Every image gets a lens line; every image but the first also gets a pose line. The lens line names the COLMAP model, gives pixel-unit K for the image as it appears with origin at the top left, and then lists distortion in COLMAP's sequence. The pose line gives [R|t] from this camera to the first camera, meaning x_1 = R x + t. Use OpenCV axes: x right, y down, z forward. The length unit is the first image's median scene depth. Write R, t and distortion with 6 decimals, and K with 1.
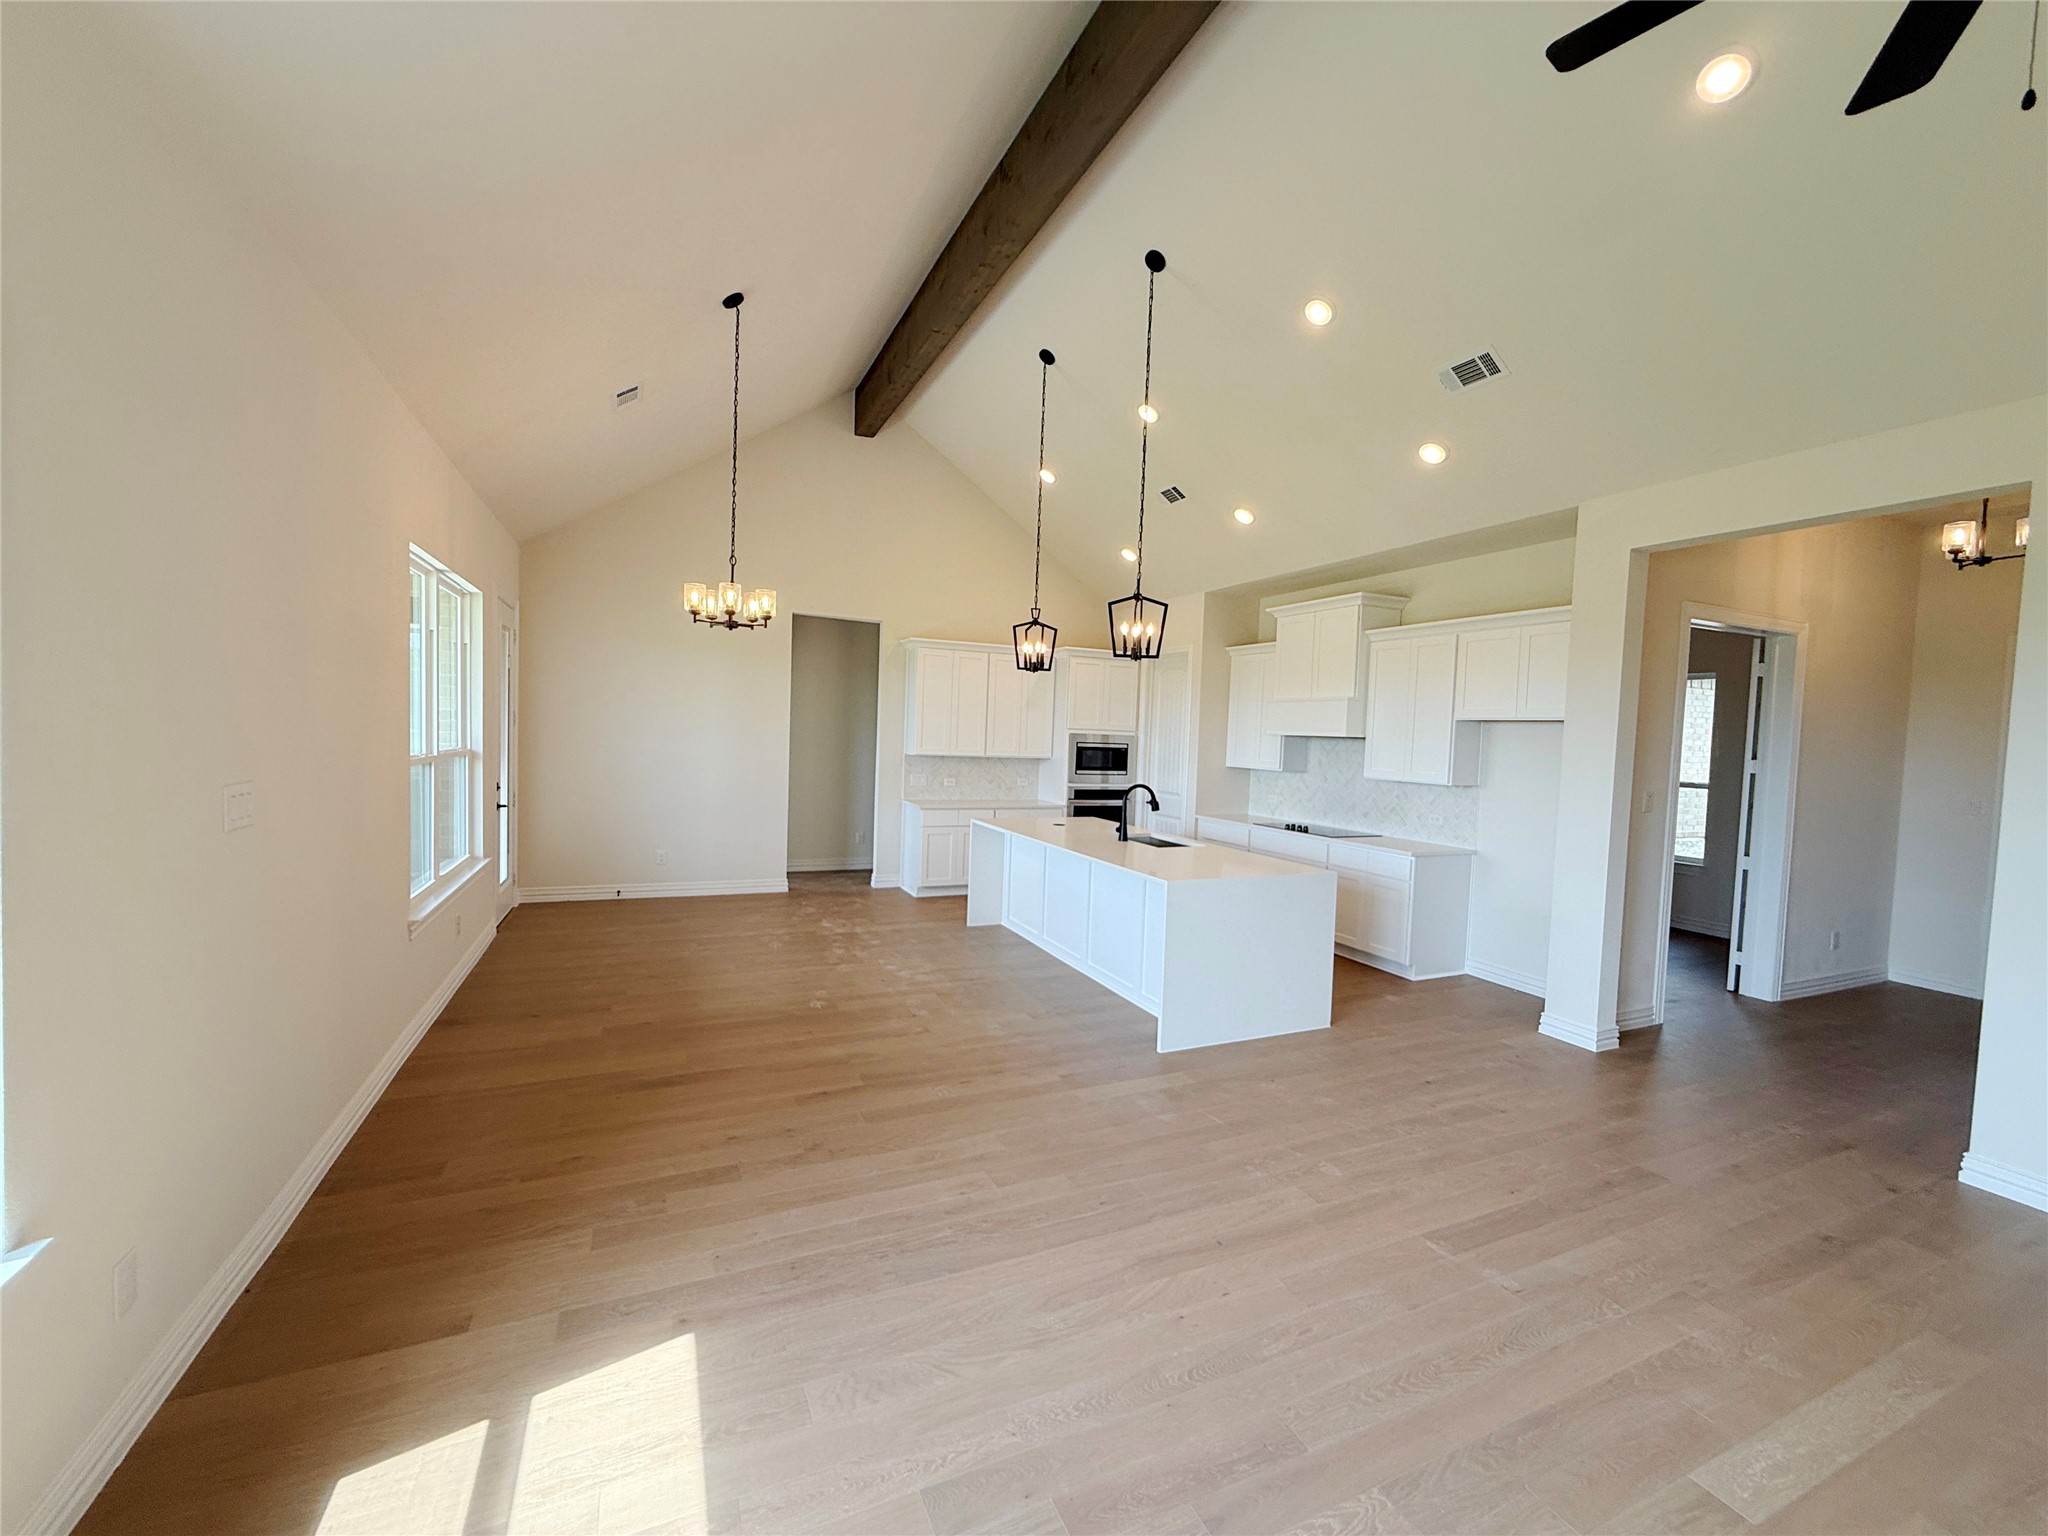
lens RADIAL K [[818.4, 0, 1021.7], [0, 818.4, 766.5], [0, 0, 1]] dist [-0.001629, 0.000749]
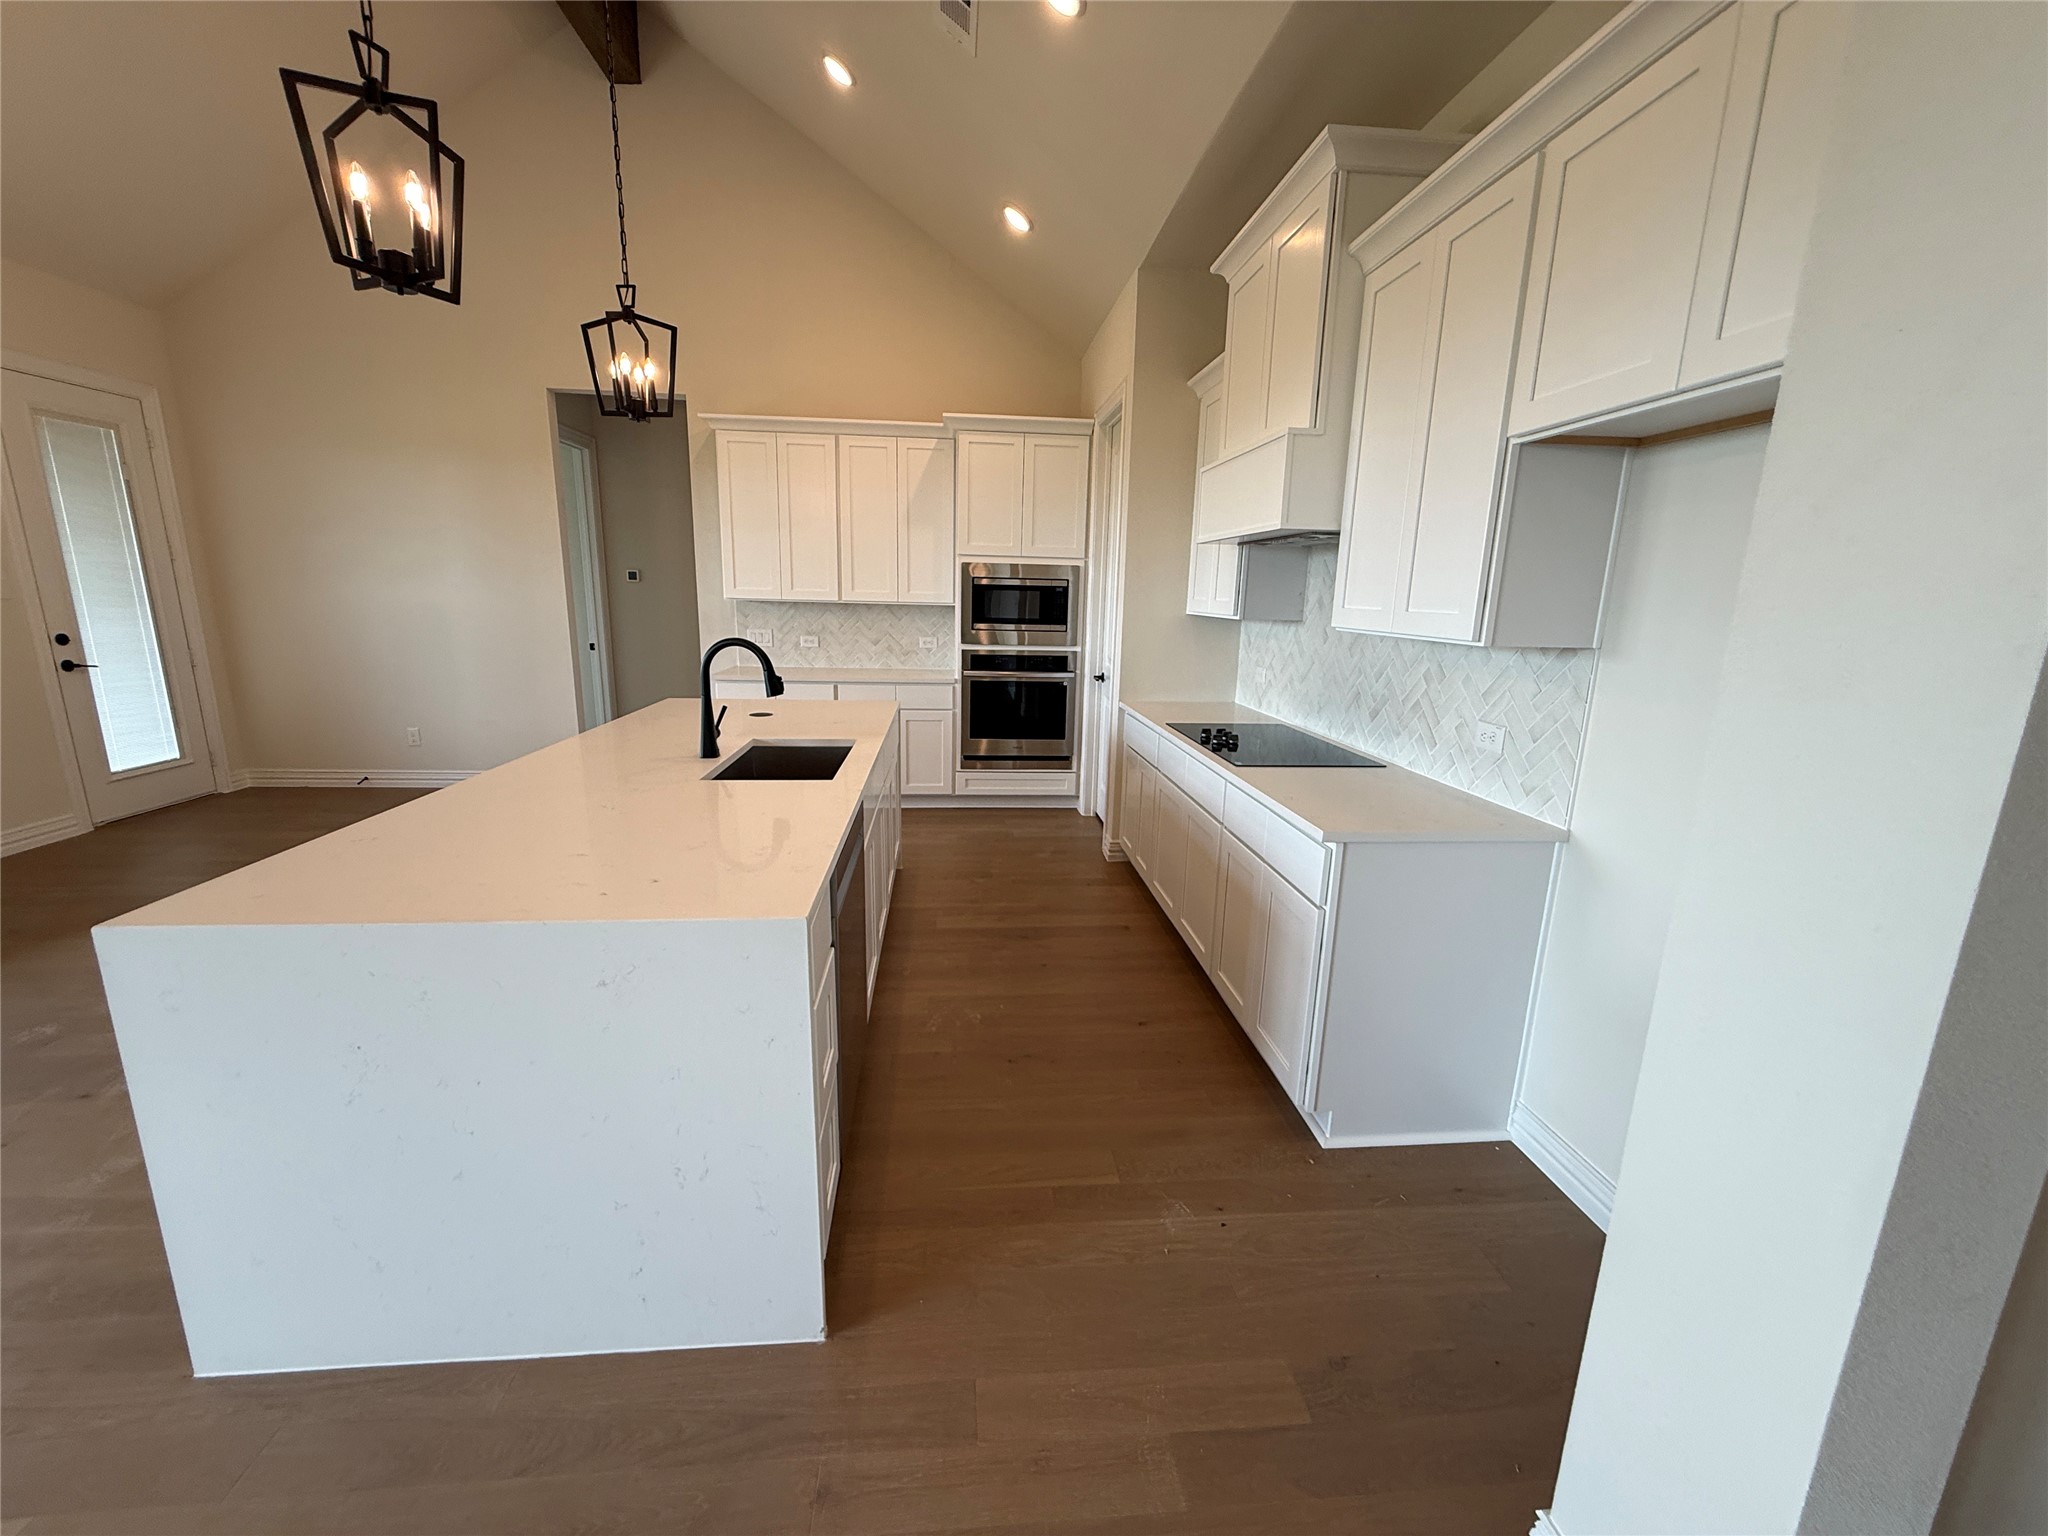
lens RADIAL K [[818.4, 0, 1018.7], [0, 818.4, 772.3], [0, 0, 1]] dist [-0.001629, 0.000749]
pose [[0.942849, 0.058818, -0.327989, 0.414140], [-0.003636, 0.986055, 0.166378, 0.016909], [0.333202, -0.155677, 0.929915, 0.551579]]
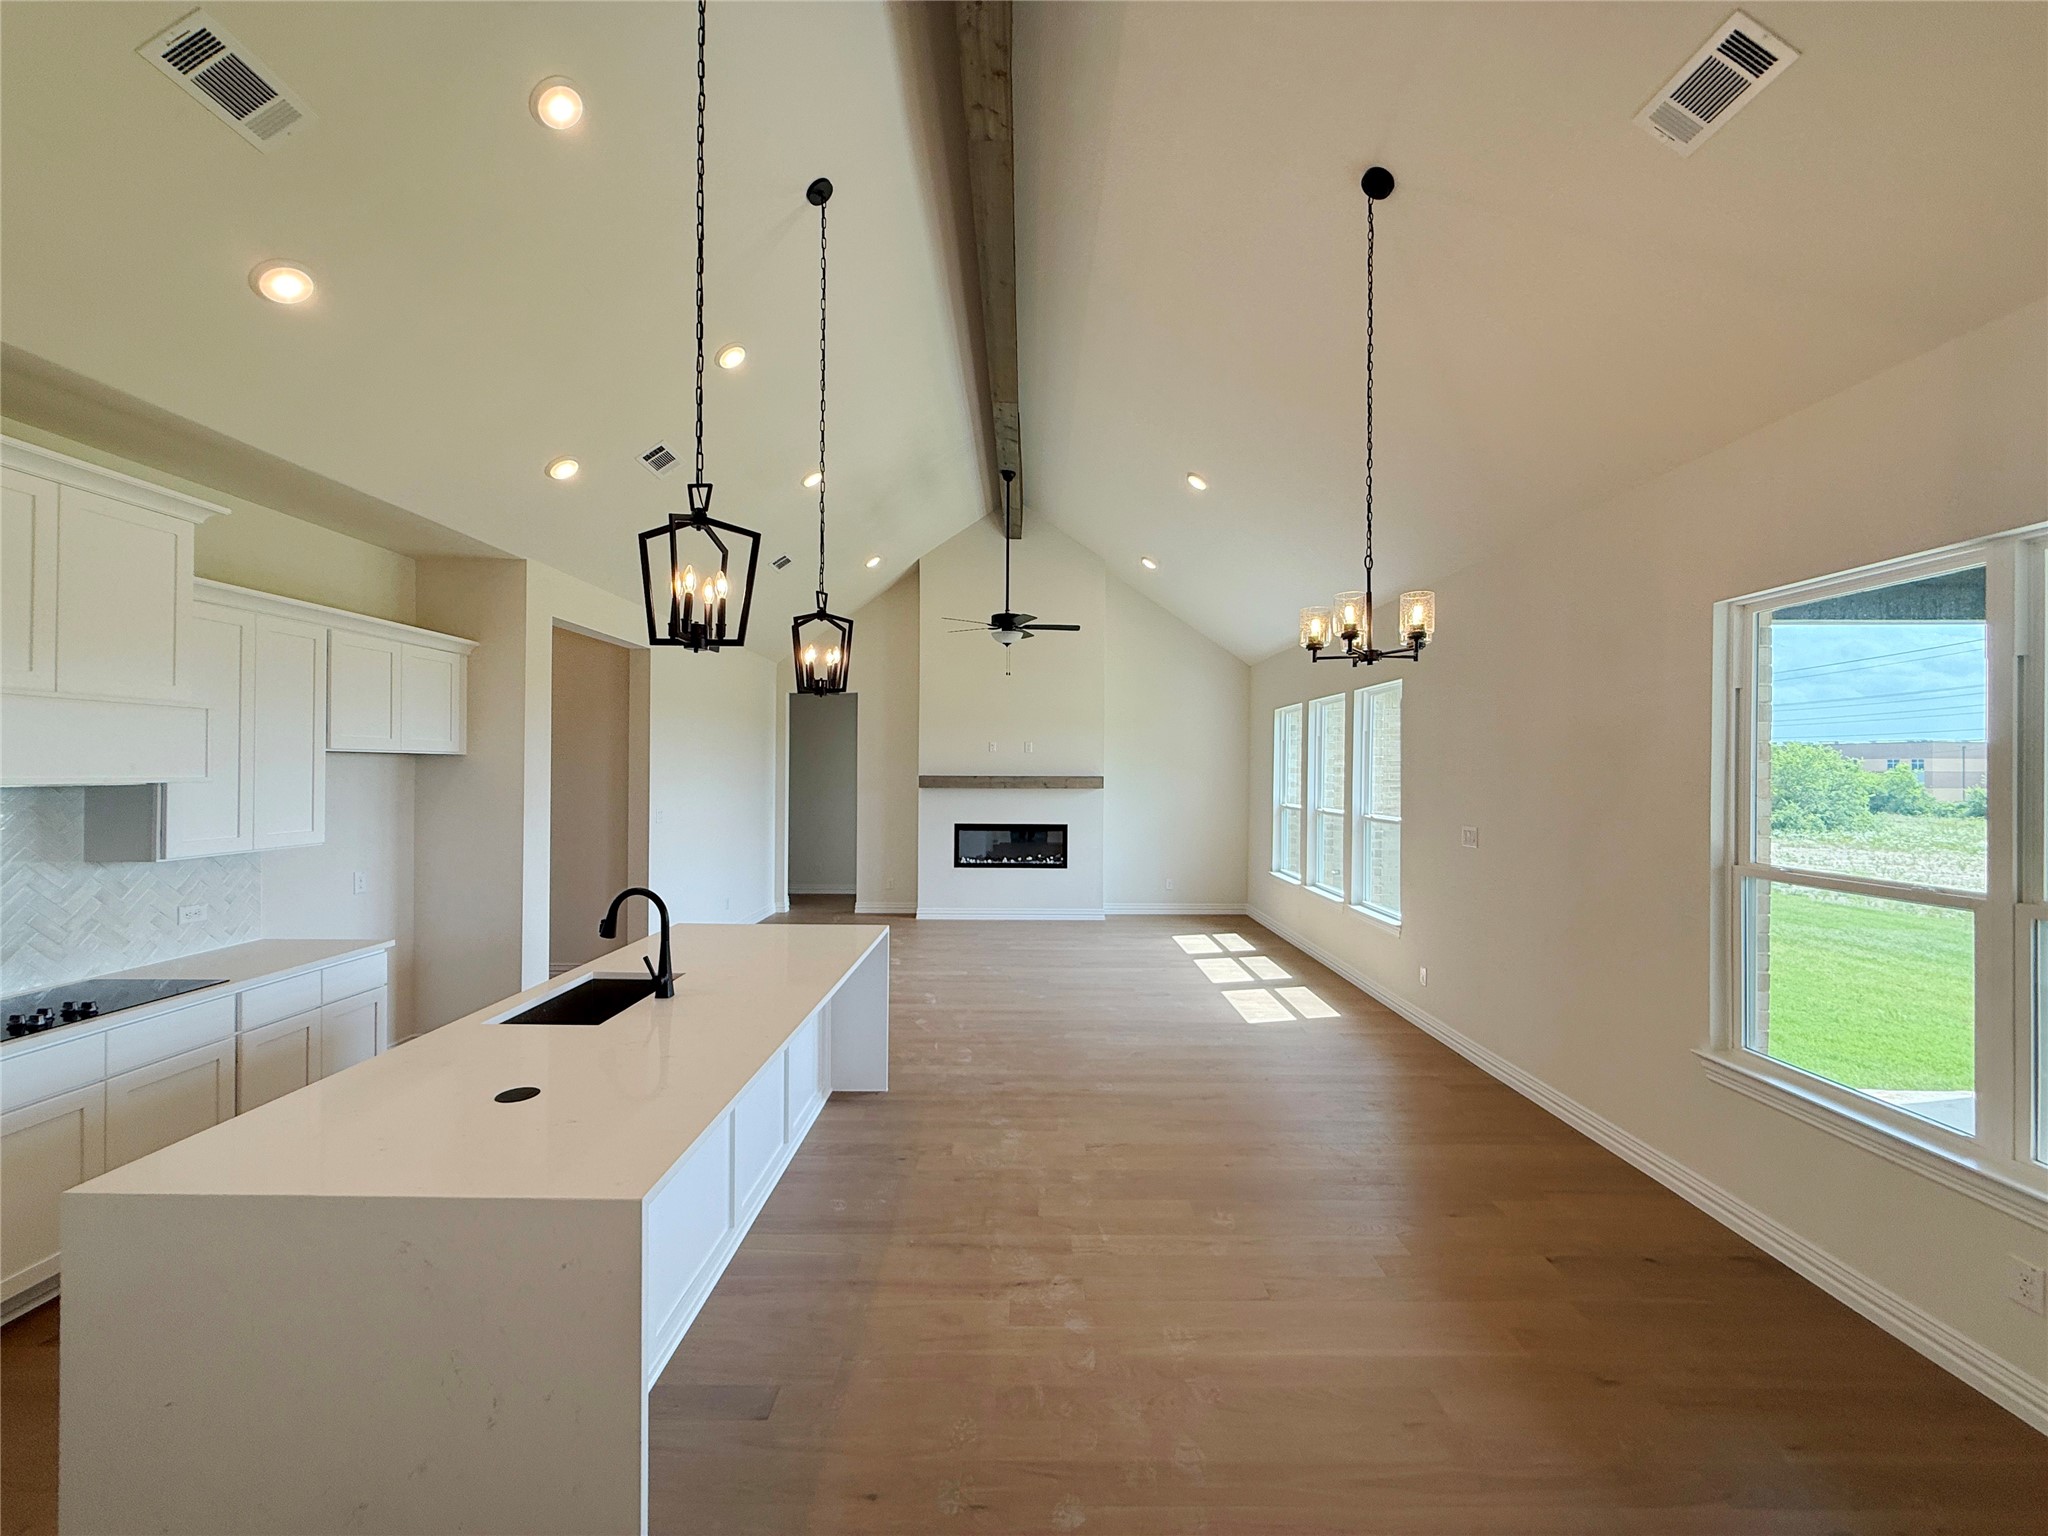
lens RADIAL K [[818.4, 0, 1018.4], [0, 818.4, 768.0], [0, 0, 1]] dist [-0.001629, 0.000749]
pose [[-0.906045, -0.037475, 0.421518, -0.281877], [-0.017288, 0.998518, 0.051612, -0.081948], [-0.422828, 0.039475, -0.905350, 1.278387]]
